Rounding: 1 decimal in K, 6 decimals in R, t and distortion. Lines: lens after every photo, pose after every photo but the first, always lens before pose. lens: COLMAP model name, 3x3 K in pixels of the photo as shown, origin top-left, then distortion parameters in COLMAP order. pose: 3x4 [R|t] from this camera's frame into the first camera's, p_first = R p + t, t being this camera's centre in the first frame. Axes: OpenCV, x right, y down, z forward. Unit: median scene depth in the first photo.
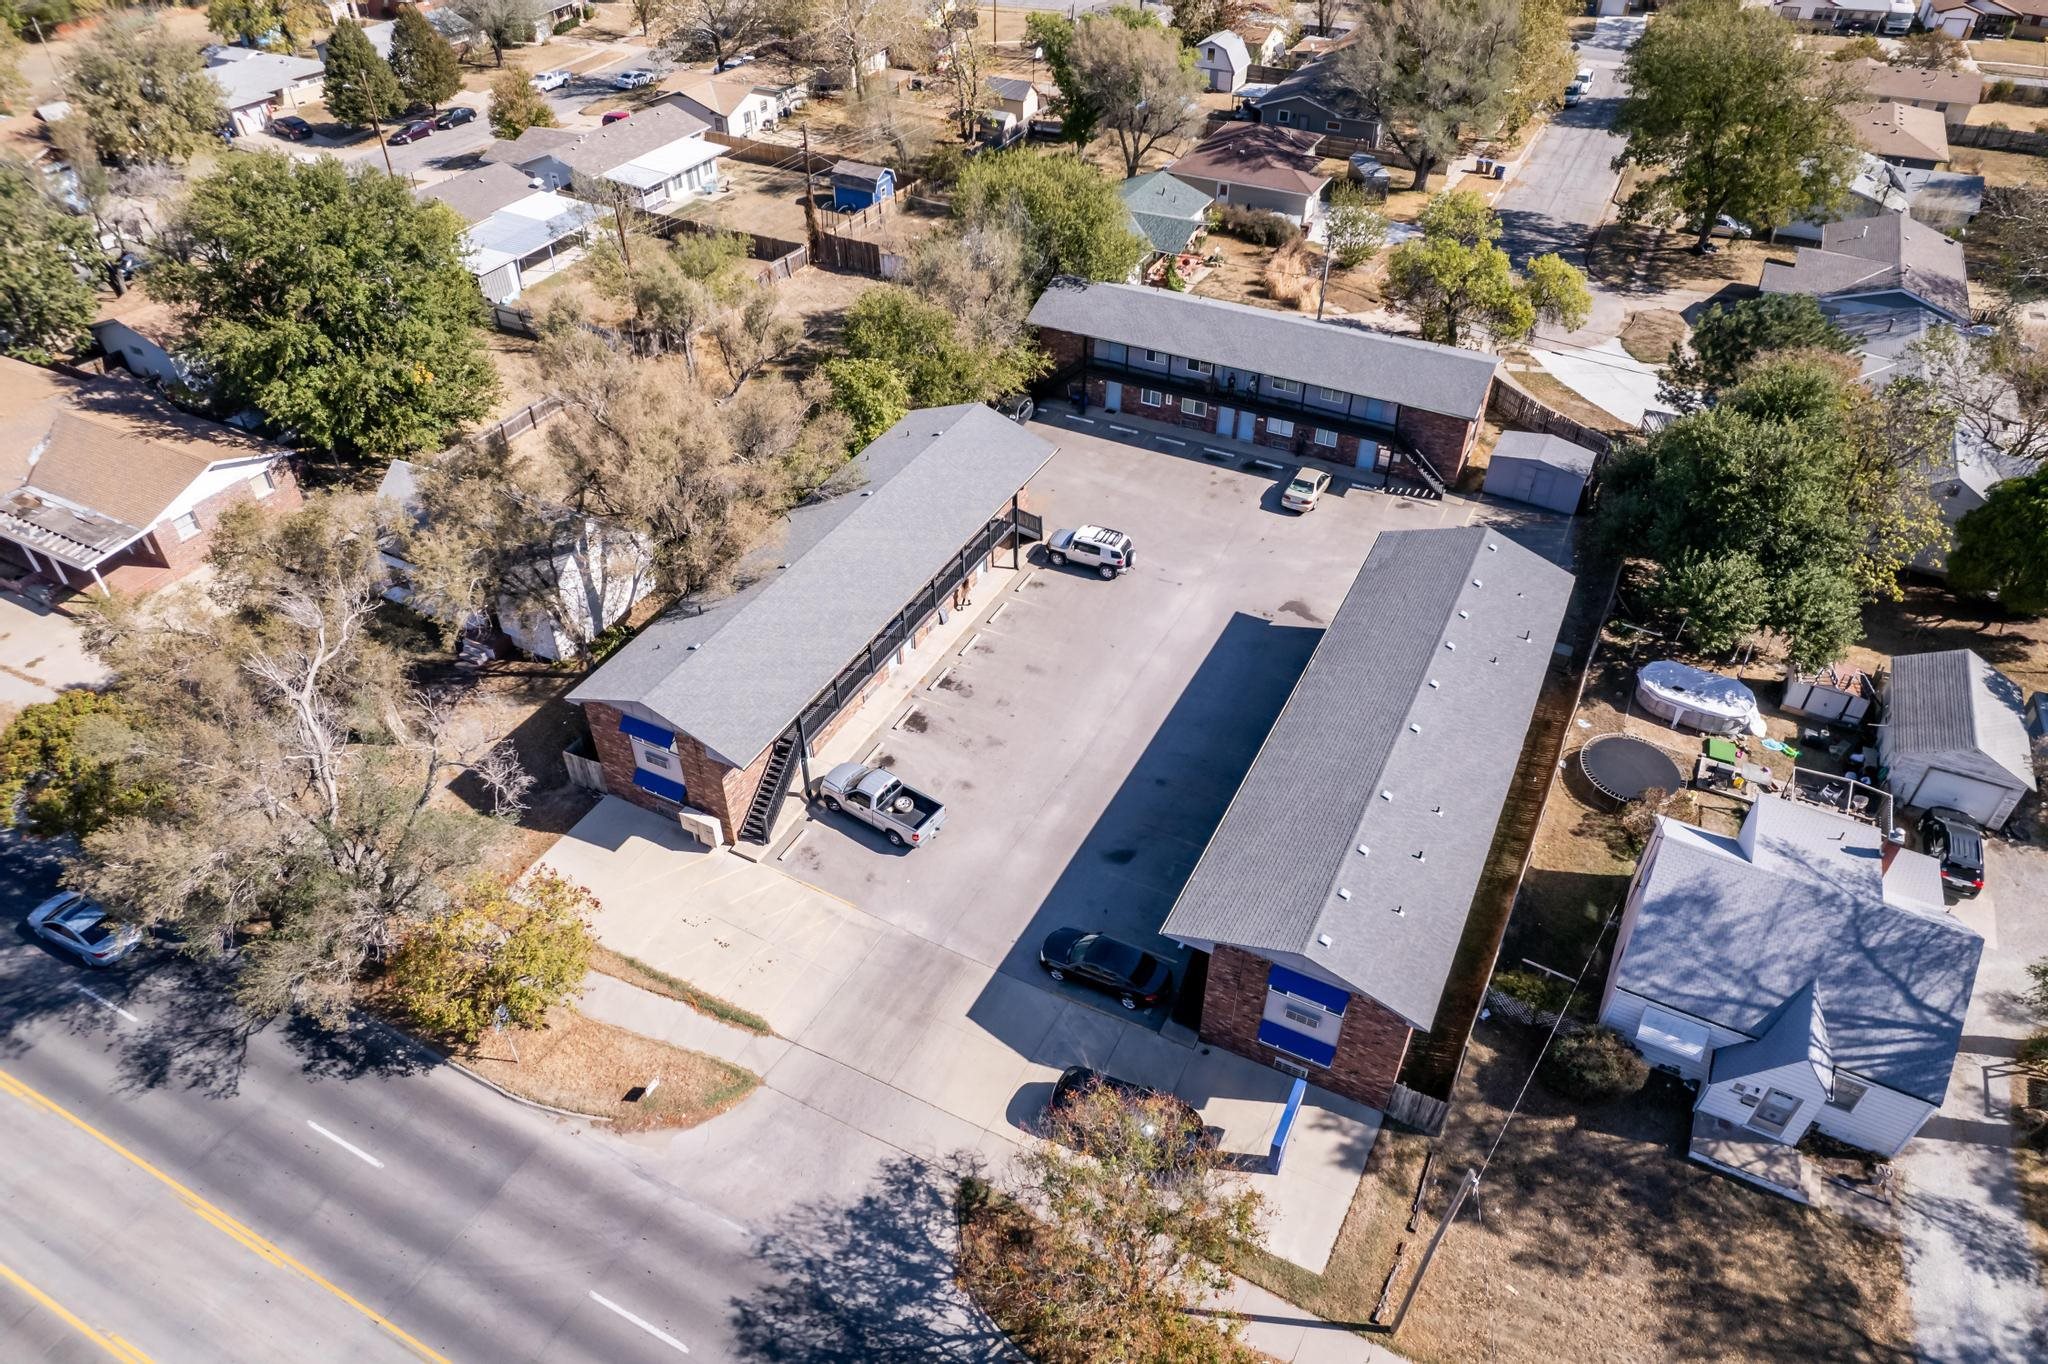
lens RADIAL K [[1315.3, 0, 1026.6], [0, 1315.3, 693.0], [0, 0, 1]] dist [-0.087004, 0.077160]
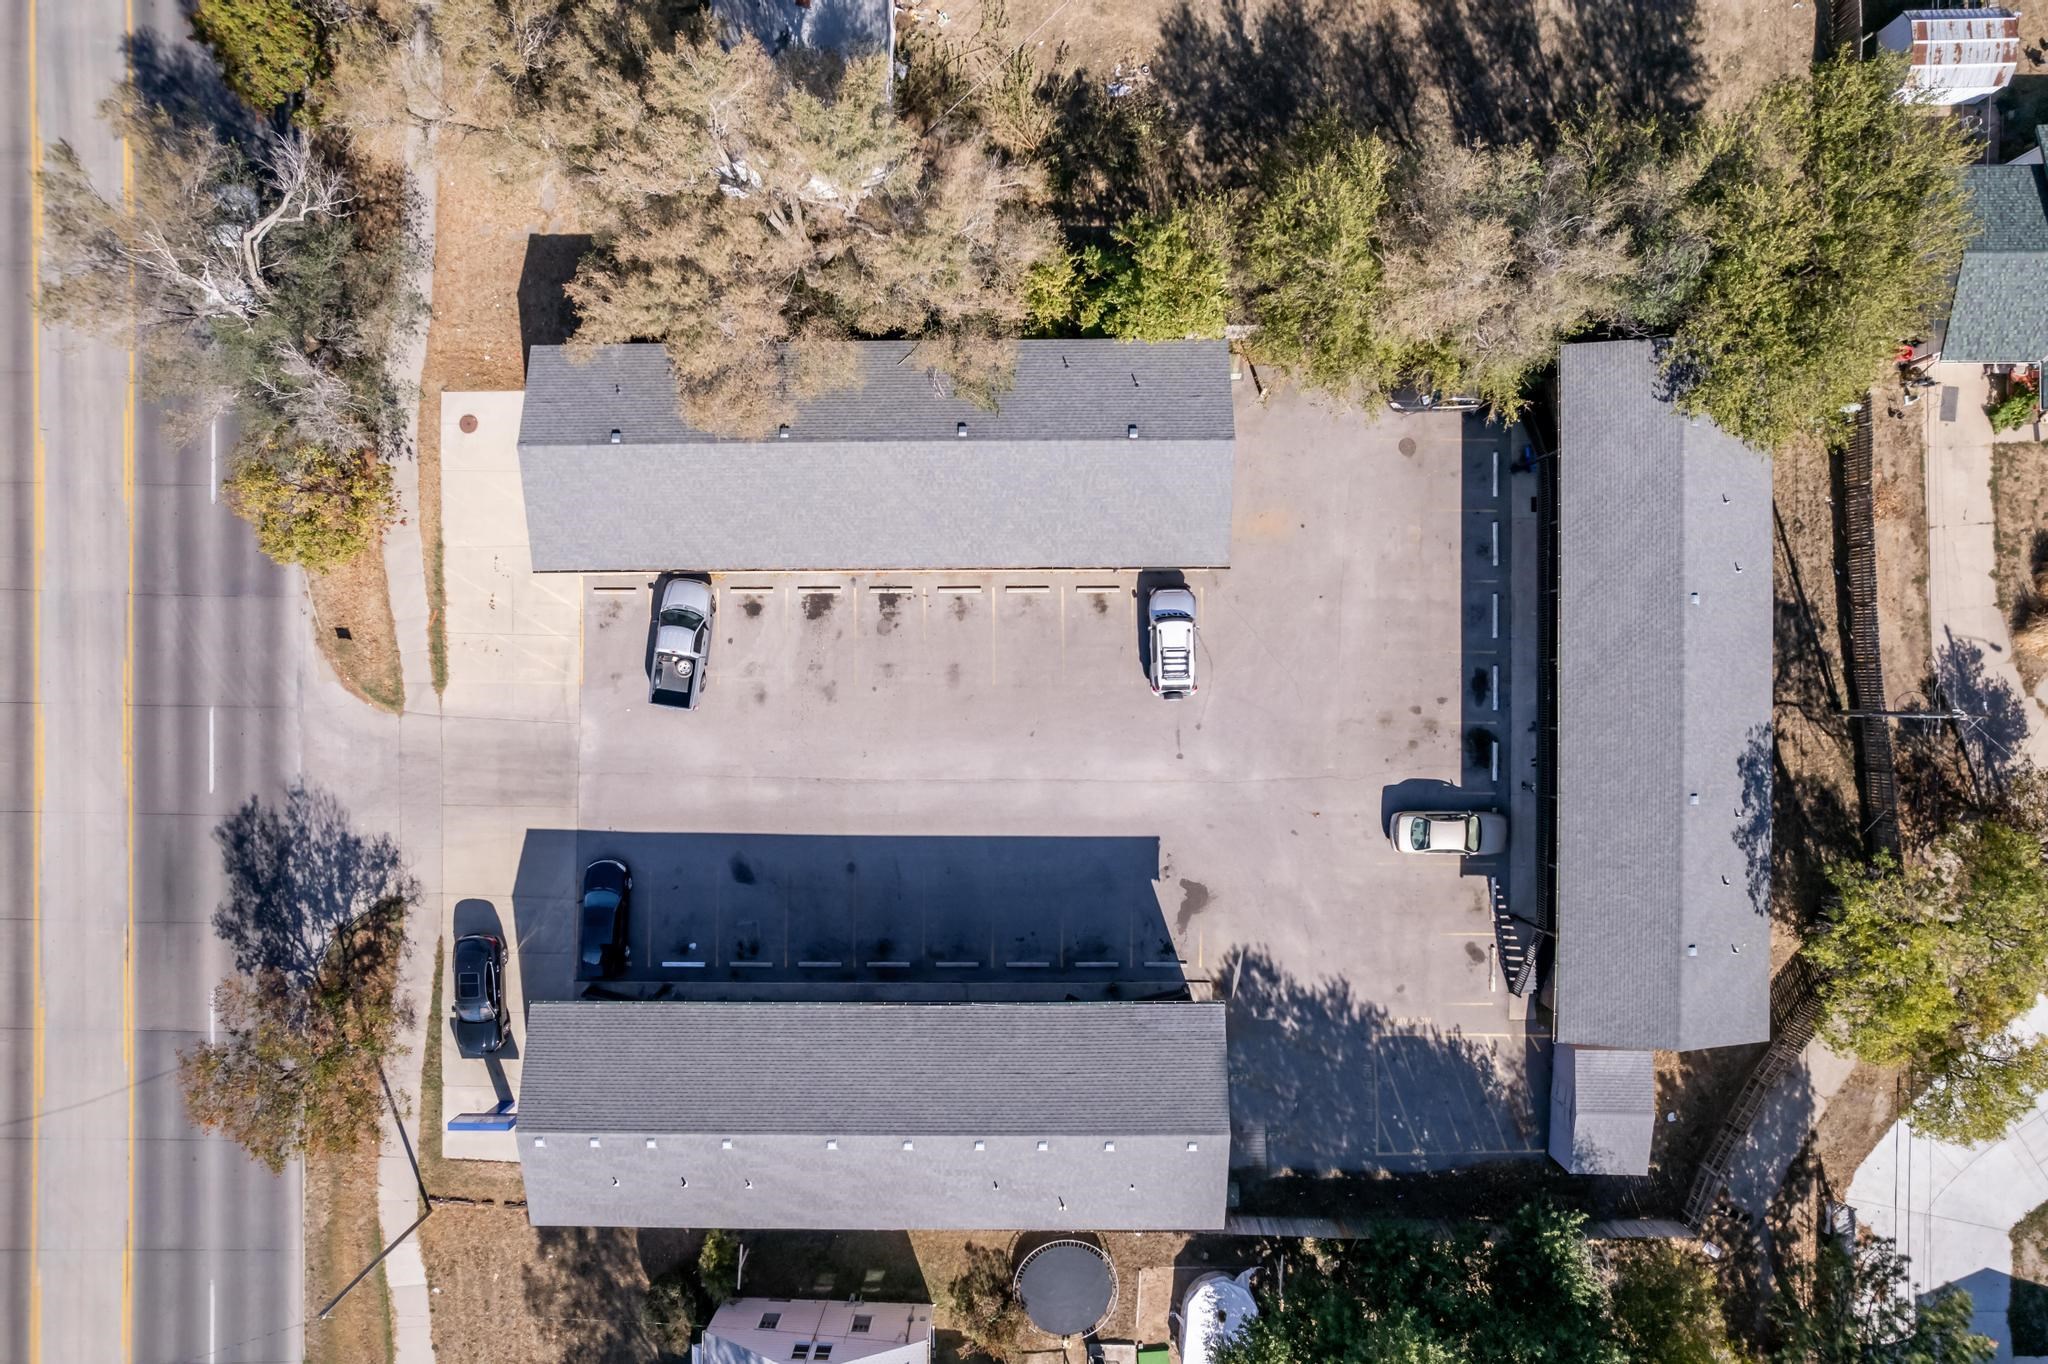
lens RADIAL K [[1315.3, 0, 1026.6], [0, 1315.3, 693.0], [0, 0, 1]] dist [-0.087004, 0.077160]
pose [[0.455136, 0.890415, 0.003488, 0.037479], [-0.562703, 0.284585, 0.776130, -0.757885], [0.690085, -0.355207, 0.630564, 0.469951]]
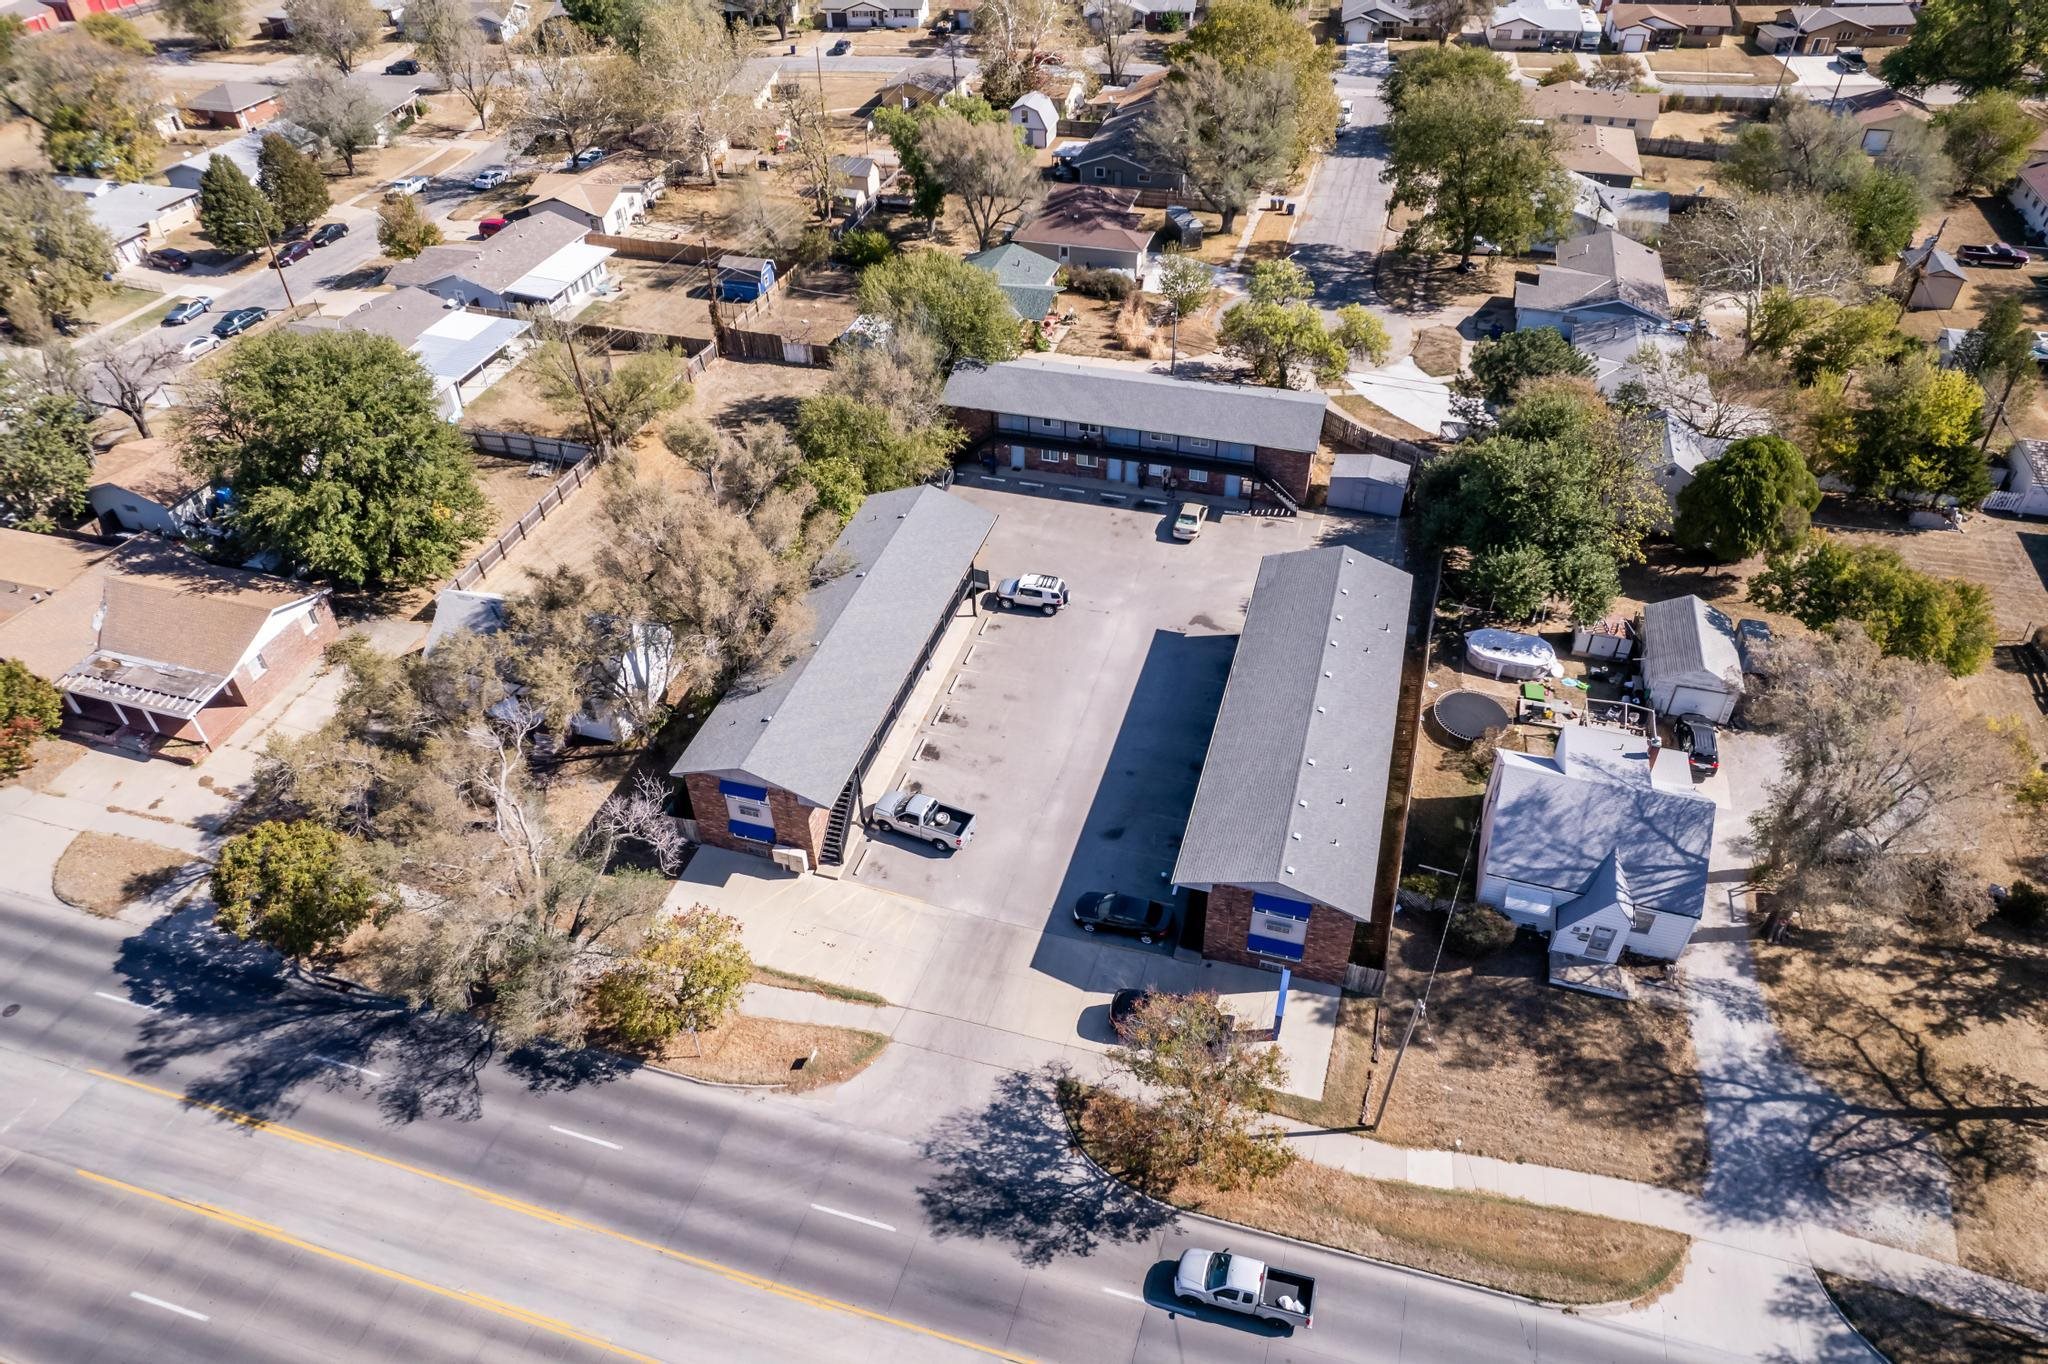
lens RADIAL K [[1315.3, 0, 1026.6], [0, 1315.3, 693.0], [0, 0, 1]] dist [-0.087004, 0.077160]
pose [[0.983384, -0.130281, 0.126427, -0.140651], [0.129086, 0.991477, 0.017630, -0.043285], [-0.127646, -0.001017, 0.991819, -0.253877]]
